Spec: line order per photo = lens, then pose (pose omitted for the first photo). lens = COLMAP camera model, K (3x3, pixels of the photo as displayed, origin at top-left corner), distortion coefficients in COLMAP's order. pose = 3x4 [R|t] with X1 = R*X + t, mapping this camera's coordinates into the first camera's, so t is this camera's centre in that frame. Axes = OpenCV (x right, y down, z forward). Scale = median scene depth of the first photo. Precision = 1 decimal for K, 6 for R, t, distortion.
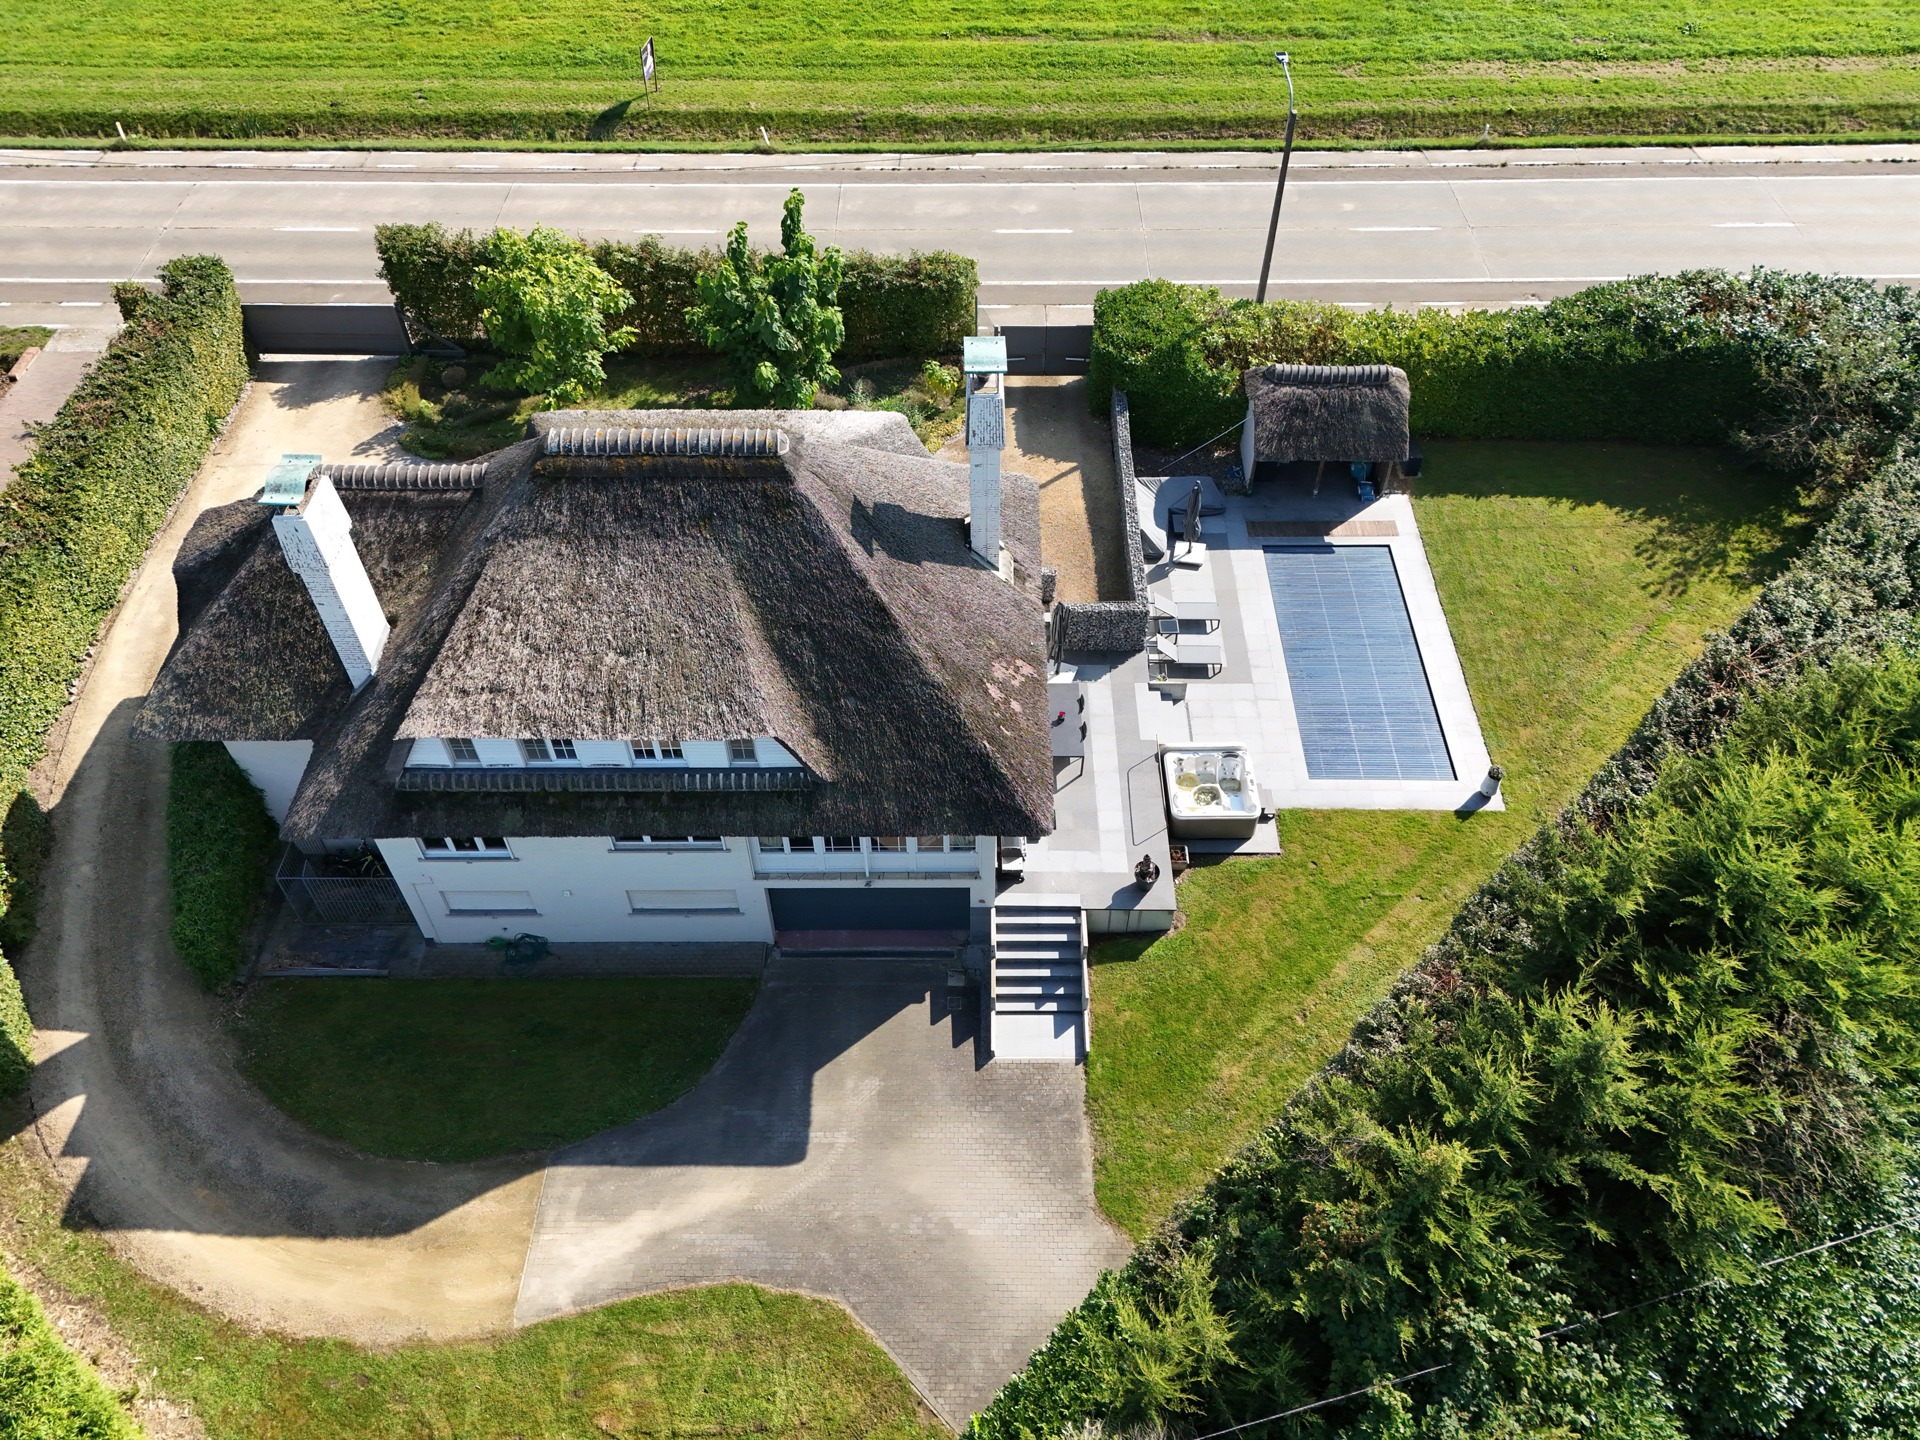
lens RADIAL K [[1412.5, 0, 967.0], [0, 1412.5, 715.8], [0, 0, 1]] dist [0.076036, -0.075845]
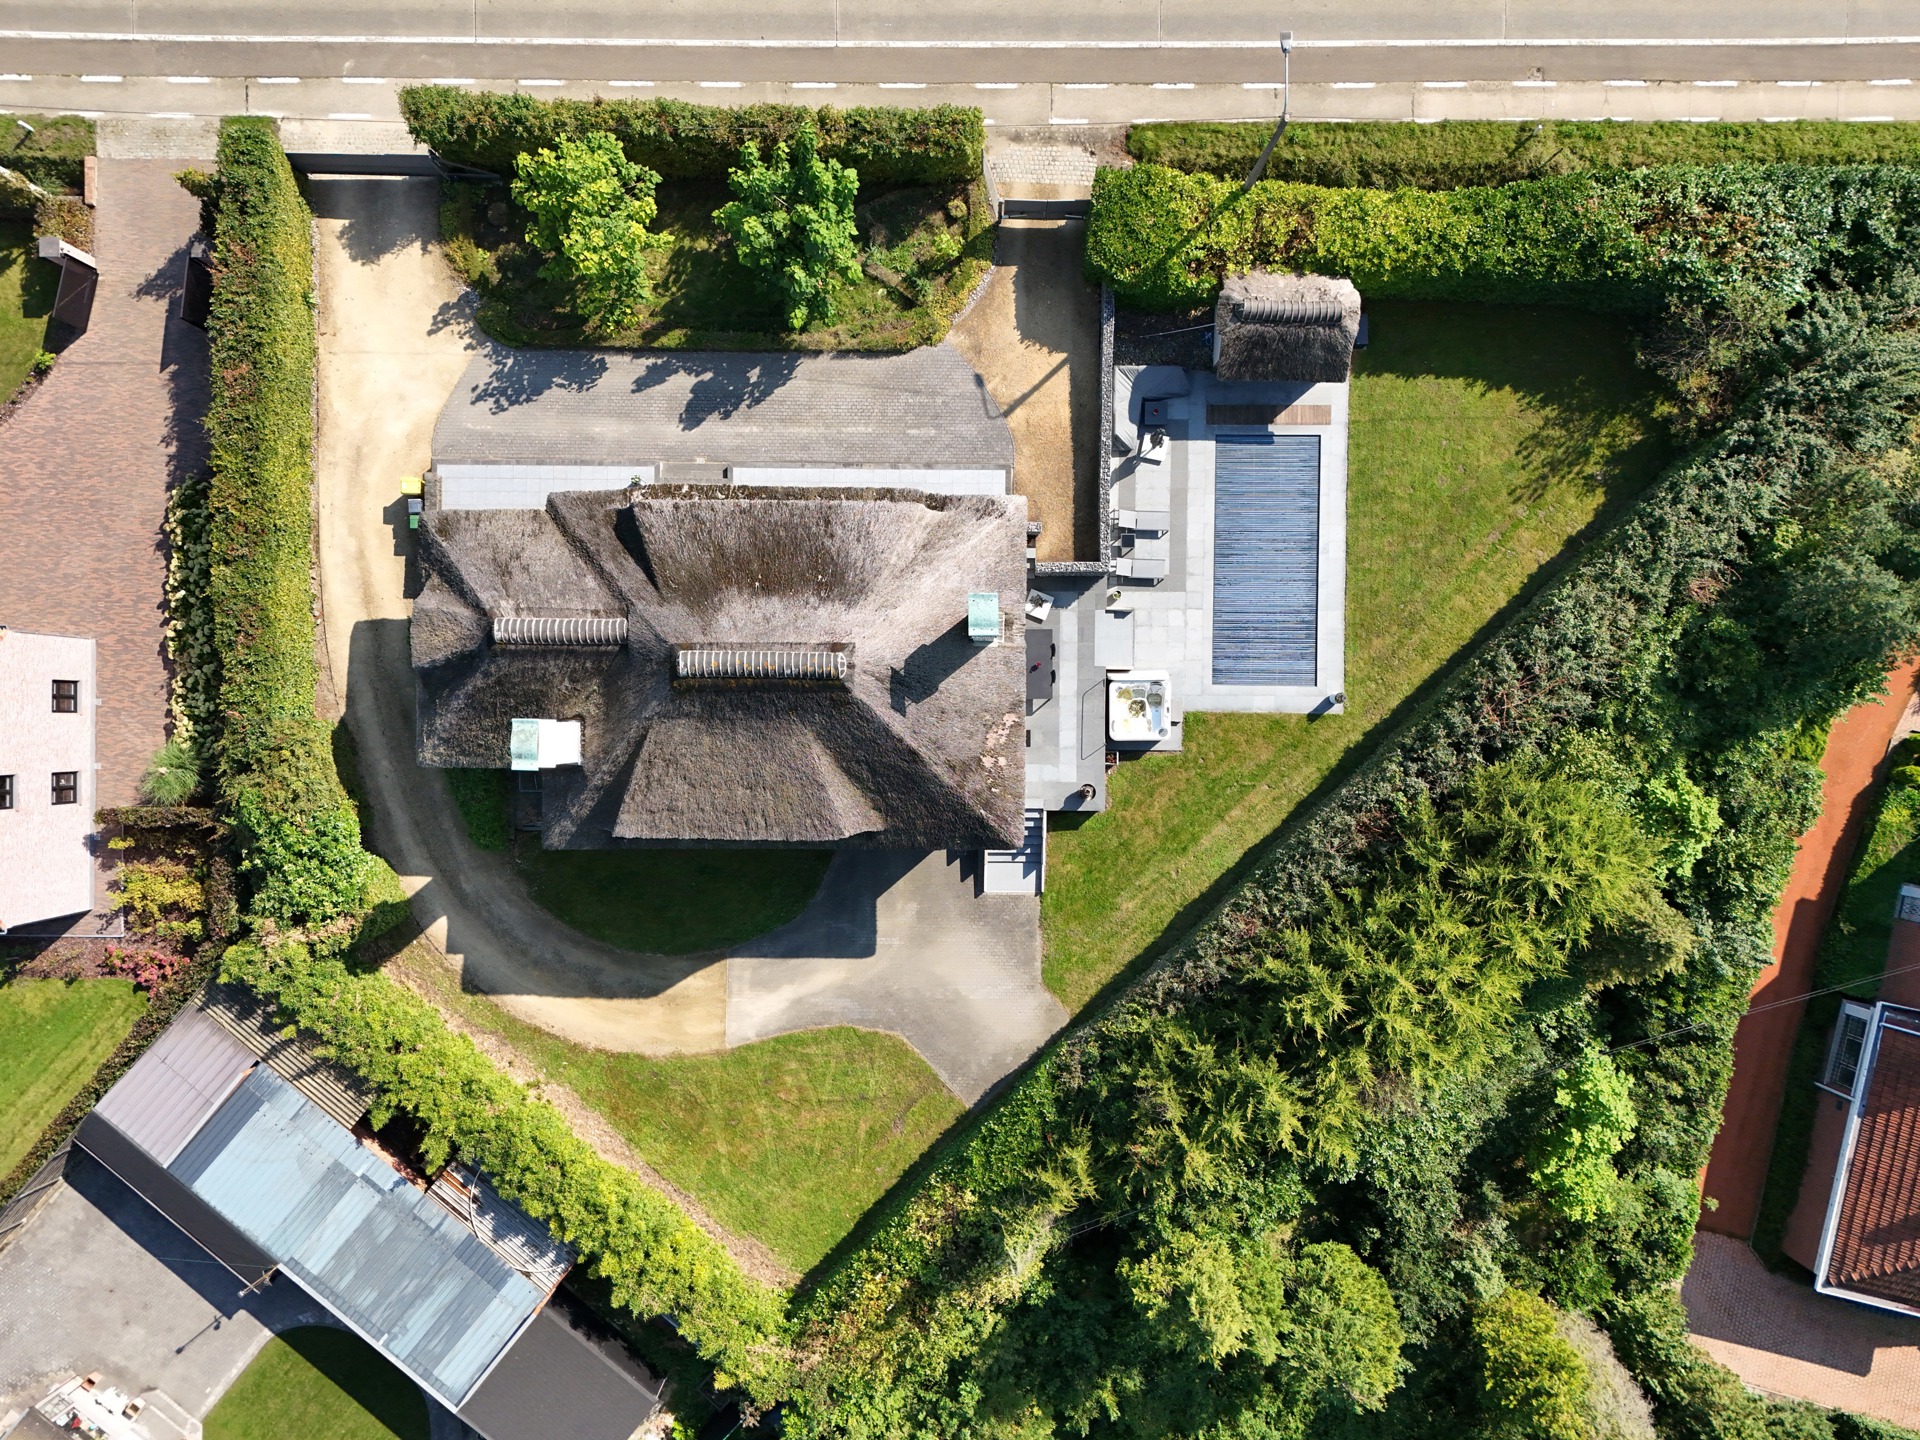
lens RADIAL K [[1412.5, 0, 967.0], [0, 1412.5, 715.8], [0, 0, 1]] dist [0.076036, -0.075845]
pose [[0.999985, 0.005445, -0.001080, -0.001844], [-0.003355, 0.747781, 0.663937, -0.972037], [0.004423, -0.663923, 0.747788, -0.086753]]
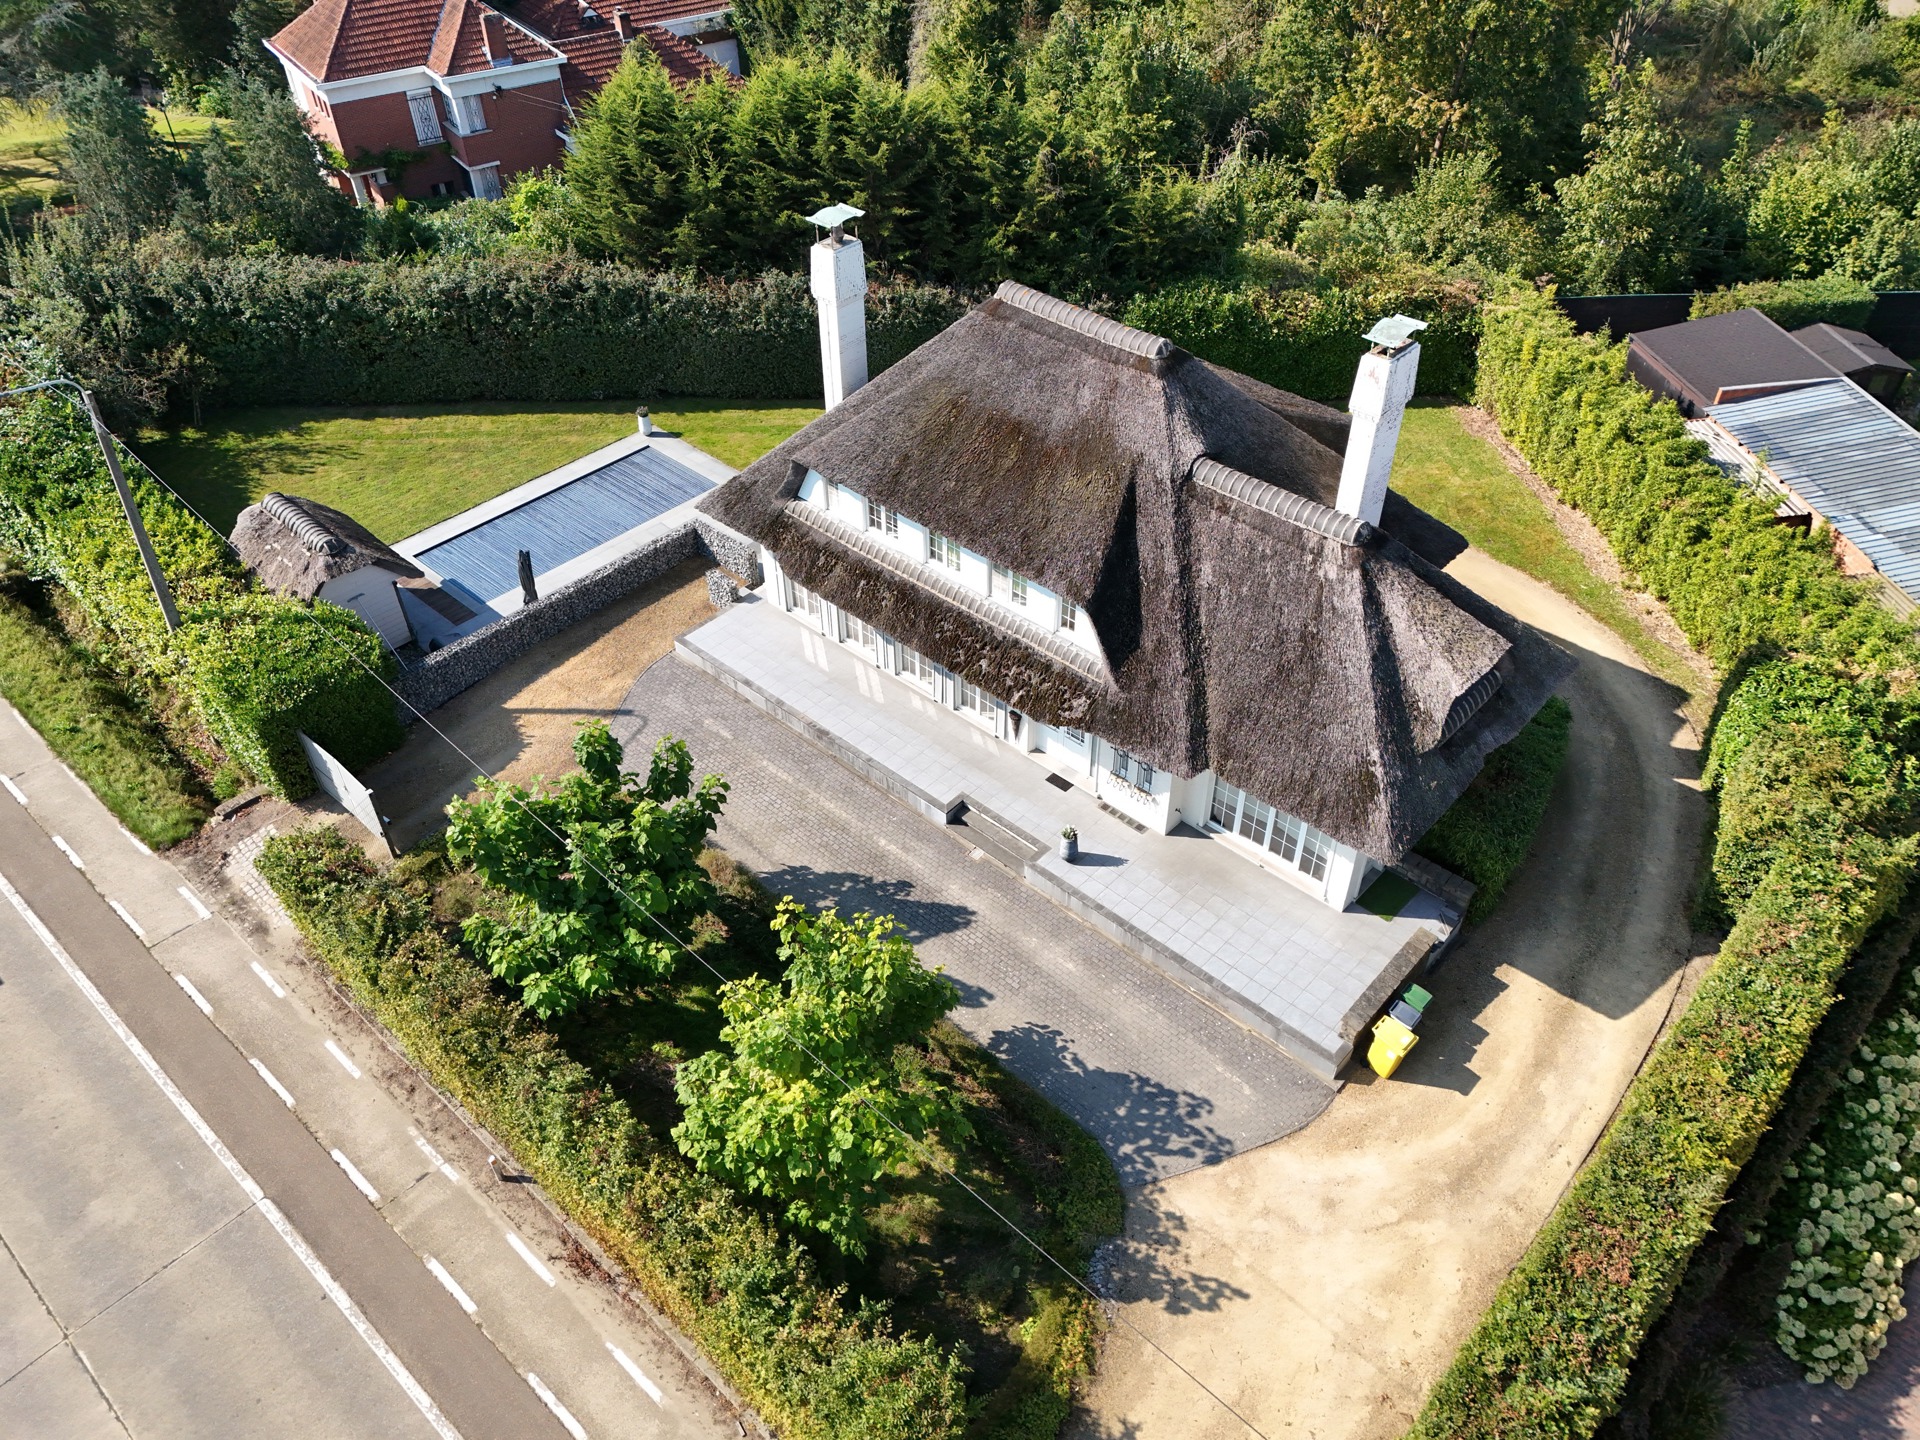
lens RADIAL K [[1412.5, 0, 967.0], [0, 1412.5, 715.8], [0, 0, 1]] dist [0.076036, -0.075845]
pose [[-0.748741, -0.435242, 0.499950, -0.742828], [0.497471, 0.129492, 0.857761, -1.029537], [-0.438074, 0.890952, 0.119564, 1.042973]]
